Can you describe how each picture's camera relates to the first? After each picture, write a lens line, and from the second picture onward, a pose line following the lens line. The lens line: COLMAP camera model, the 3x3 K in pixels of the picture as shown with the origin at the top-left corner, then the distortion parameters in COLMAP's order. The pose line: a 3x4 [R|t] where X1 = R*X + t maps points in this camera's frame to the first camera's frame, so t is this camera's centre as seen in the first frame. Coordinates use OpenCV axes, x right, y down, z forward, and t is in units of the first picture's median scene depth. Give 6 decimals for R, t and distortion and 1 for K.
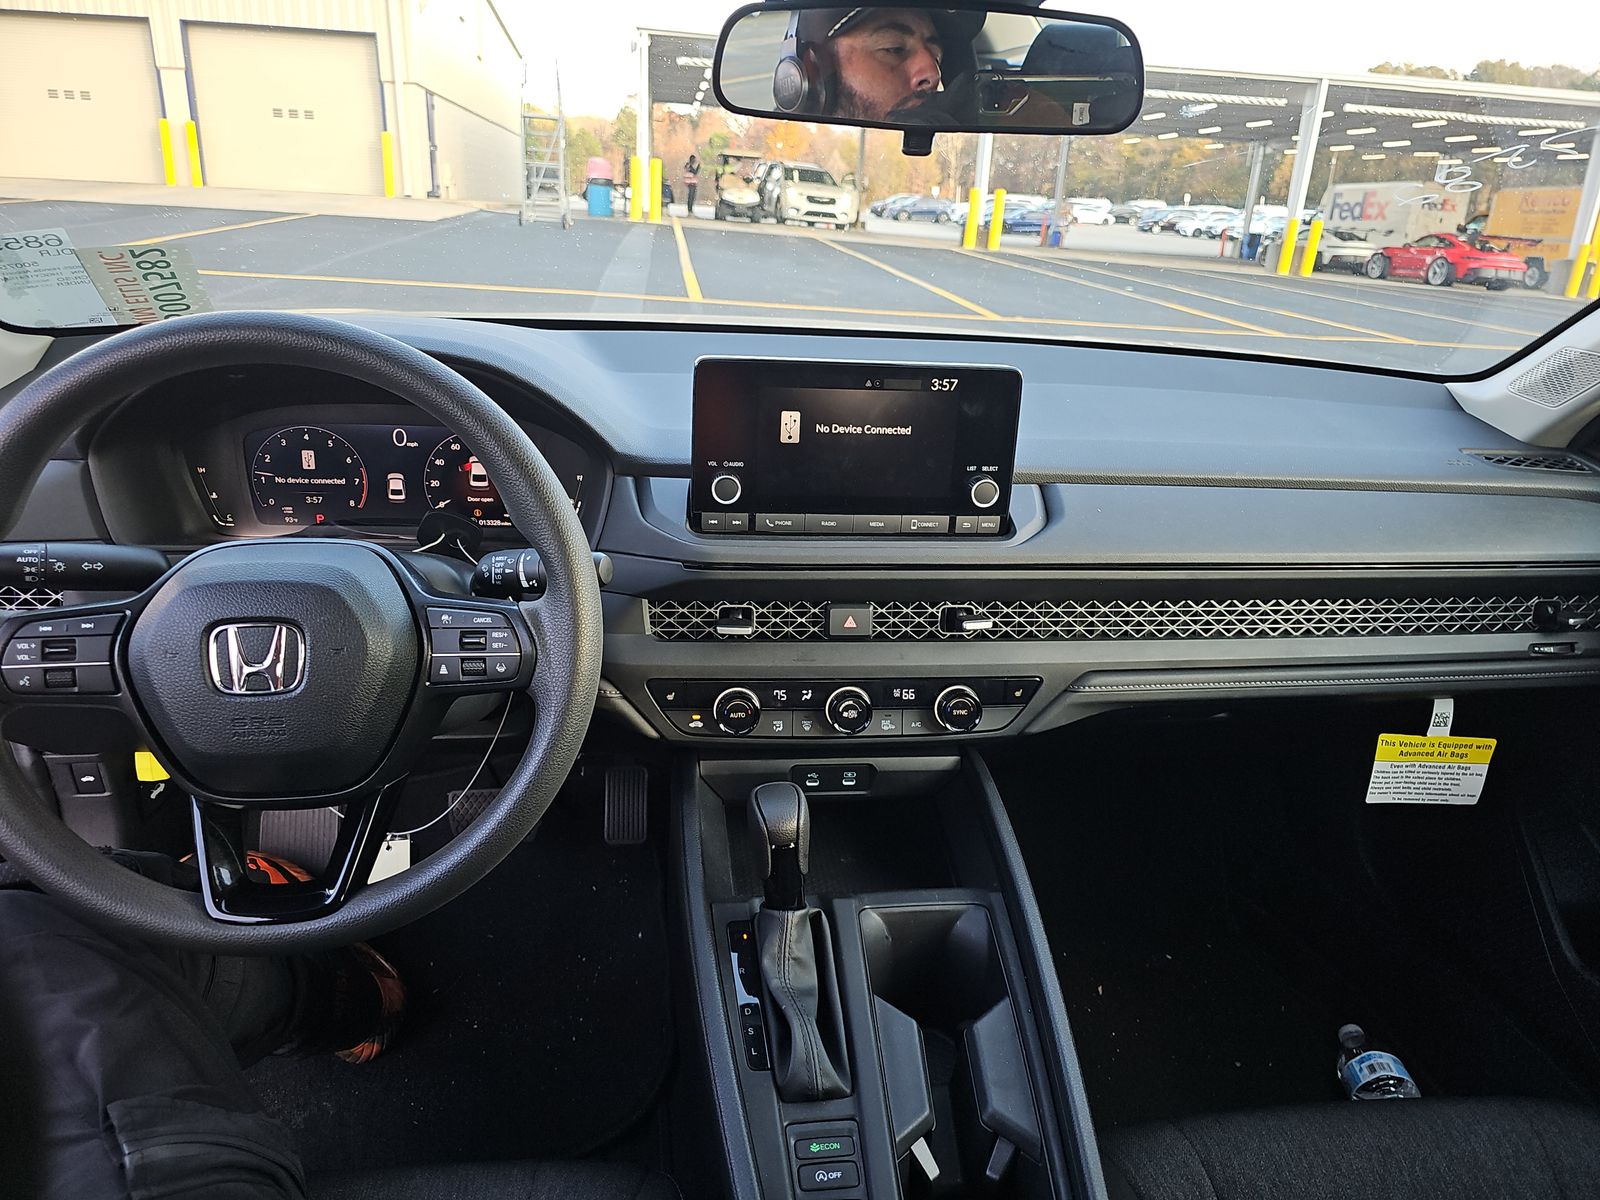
lens RADIAL K [[1083.8, 0, 800.0], [0, 1083.8, 600.0], [0, 0, 1]] dist [0.028496, -0.041444]
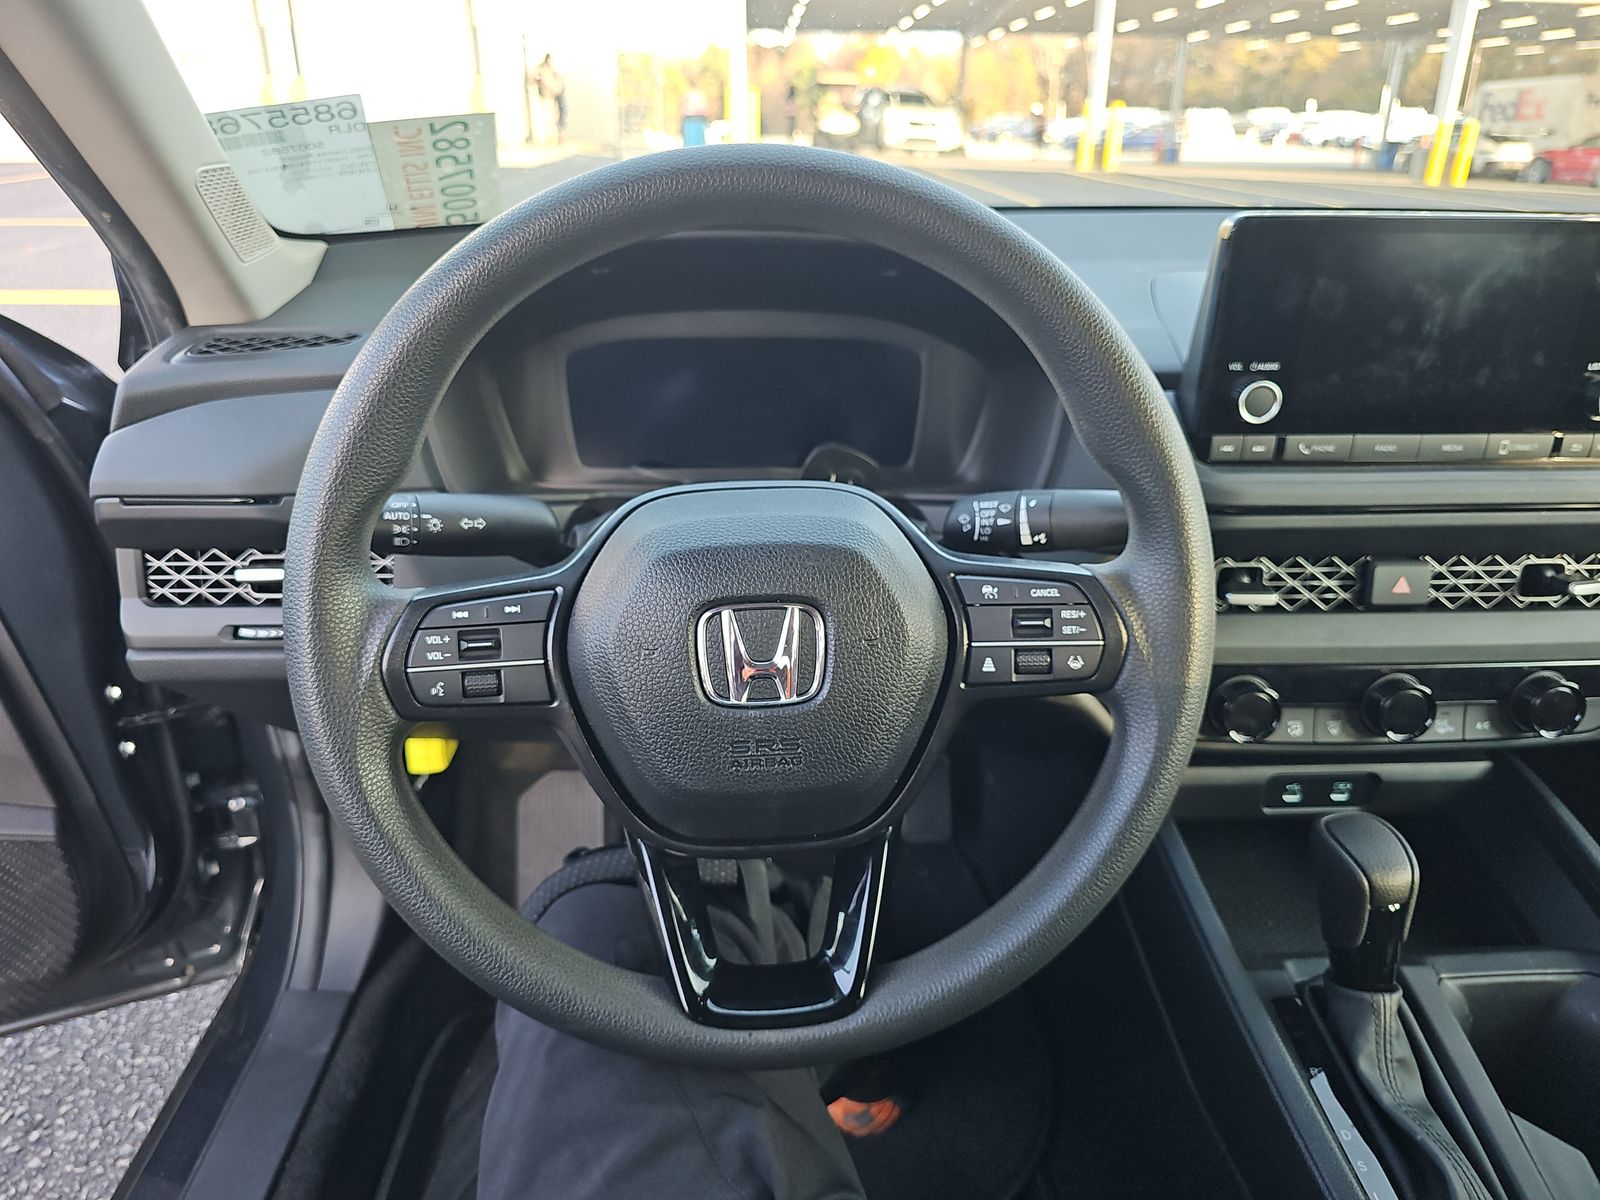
lens RADIAL K [[1086.0, 0, 722.8], [0, 1086.0, 596.3], [0, 0, 1]] dist [-0.009081, -0.007443]
pose [[0.993167, -0.008707, -0.116374, -0.323746], [0.013473, 0.999099, 0.040233, -0.007373], [0.115919, -0.041526, 0.992390, 0.235766]]
